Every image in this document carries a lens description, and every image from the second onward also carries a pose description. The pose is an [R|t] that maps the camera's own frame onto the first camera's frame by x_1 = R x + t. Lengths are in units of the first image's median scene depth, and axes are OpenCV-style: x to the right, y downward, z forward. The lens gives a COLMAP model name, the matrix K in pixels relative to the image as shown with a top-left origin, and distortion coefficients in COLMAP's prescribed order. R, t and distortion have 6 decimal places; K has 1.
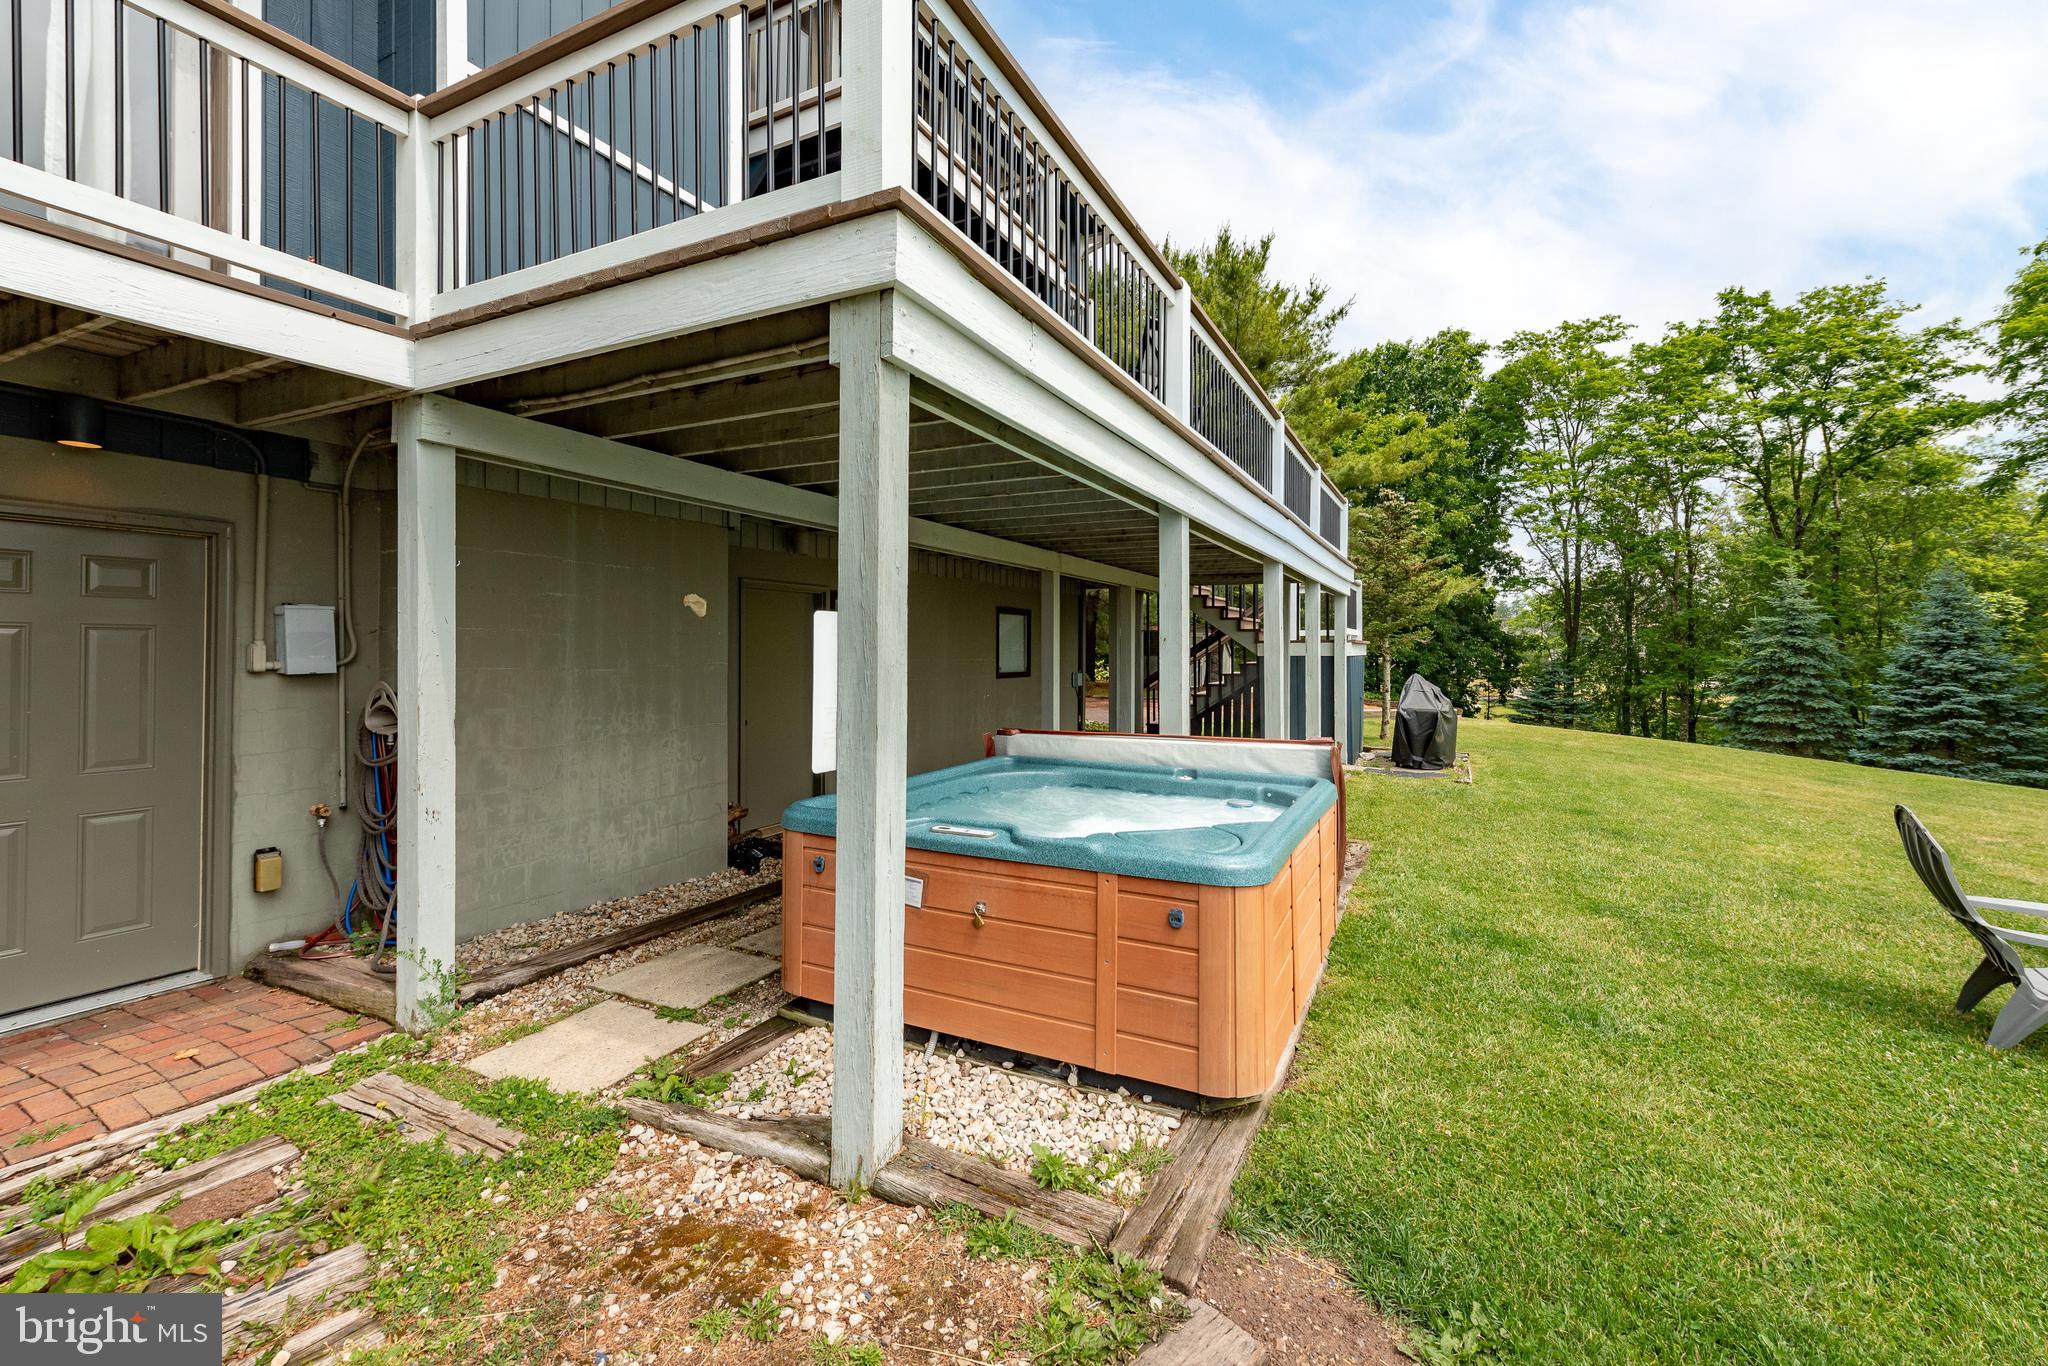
lens RADIAL K [[799.6, 0, 1032.4], [0, 799.6, 635.6], [0, 0, 1]] dist [0.006559, -0.003075]
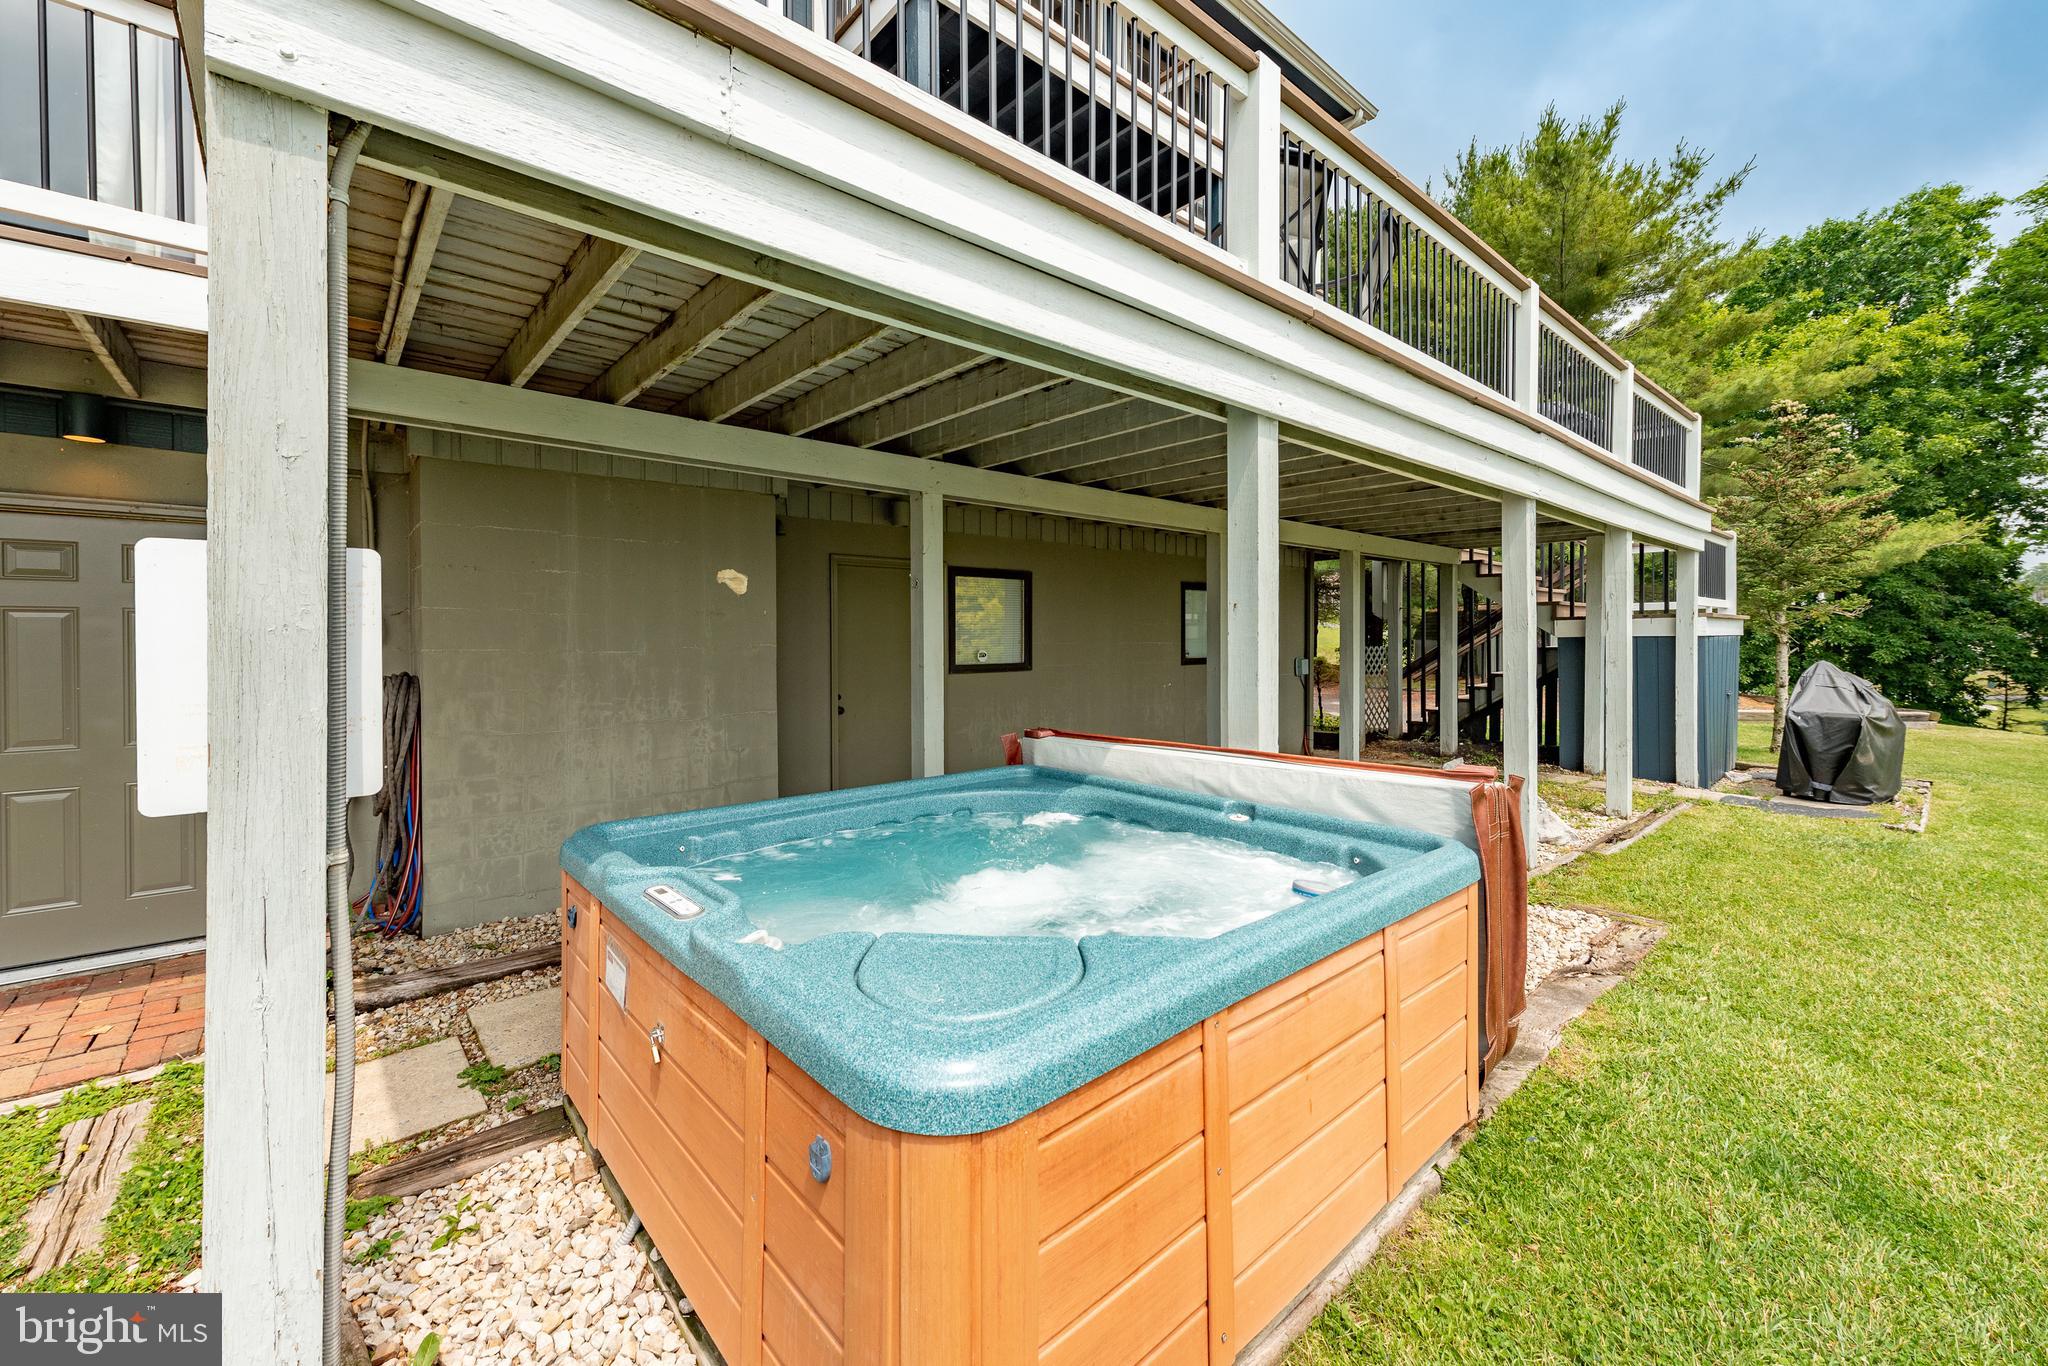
lens RADIAL K [[799.6, 0, 1011.9], [0, 799.6, 635.3], [0, 0, 1]] dist [0.006559, -0.003075]
pose [[0.929676, -0.008884, -0.368272, 0.216088], [0.014691, 0.999808, 0.012968, 0.017039], [0.368086, -0.017467, 0.929628, 0.279093]]
